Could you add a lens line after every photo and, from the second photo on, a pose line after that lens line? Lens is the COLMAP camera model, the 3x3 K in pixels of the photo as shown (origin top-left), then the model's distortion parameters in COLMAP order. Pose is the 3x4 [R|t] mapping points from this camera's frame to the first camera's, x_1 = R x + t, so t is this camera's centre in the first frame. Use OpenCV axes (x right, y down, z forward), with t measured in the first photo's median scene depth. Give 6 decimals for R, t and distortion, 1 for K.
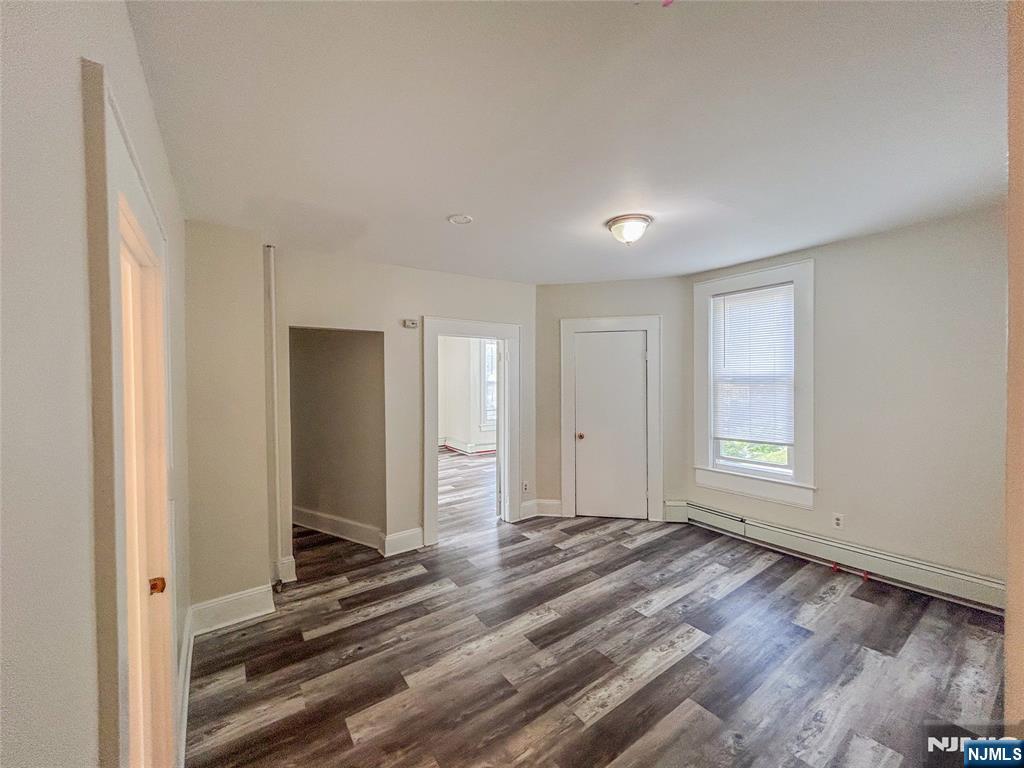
lens RADIAL K [[414.3, 0, 514.9], [0, 414.3, 382.5], [0, 0, 1]] dist [0.001620, -0.000561]
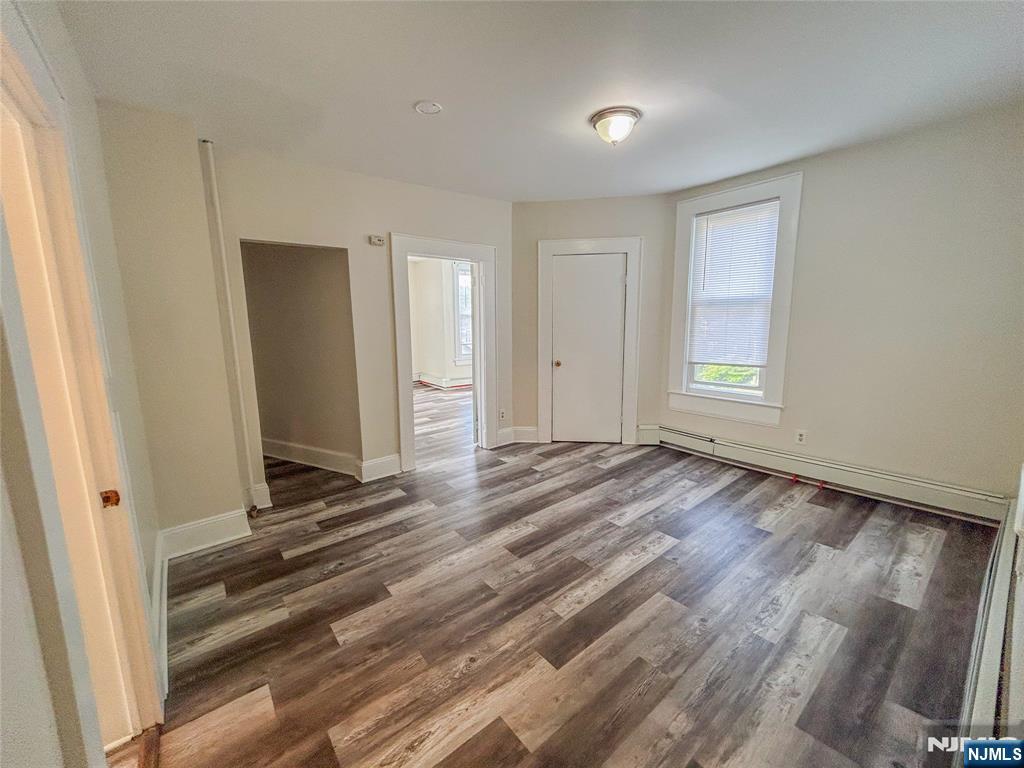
lens RADIAL K [[414.3, 0, 515.6], [0, 414.3, 383.0], [0, 0, 1]] dist [0.001620, -0.000561]
pose [[0.997944, -0.011732, 0.063009, -0.006325], [0.002660, 0.989839, 0.142171, 0.047679], [-0.064037, -0.141711, 0.987835, 0.028525]]
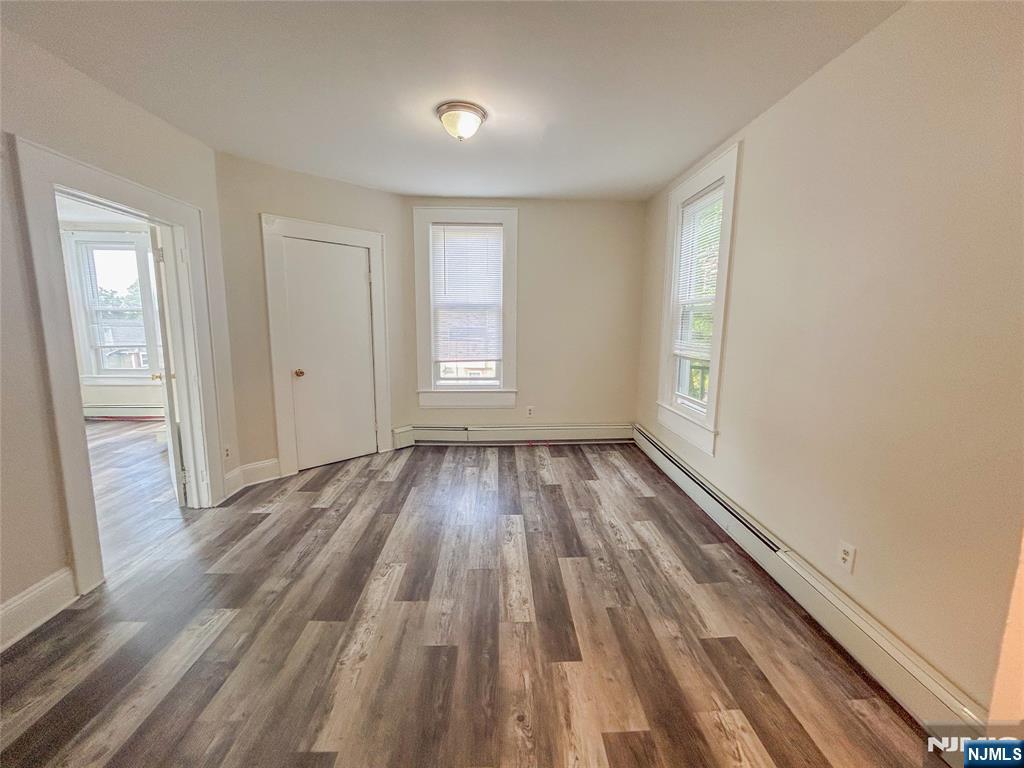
lens RADIAL K [[414.3, 0, 512.5], [0, 414.3, 381.8], [0, 0, 1]] dist [0.001620, -0.000561]
pose [[0.542342, -0.106299, 0.833406, -0.389577], [-0.003899, 0.991635, 0.129018, 0.058921], [-0.840149, -0.073221, 0.537391, 0.316319]]
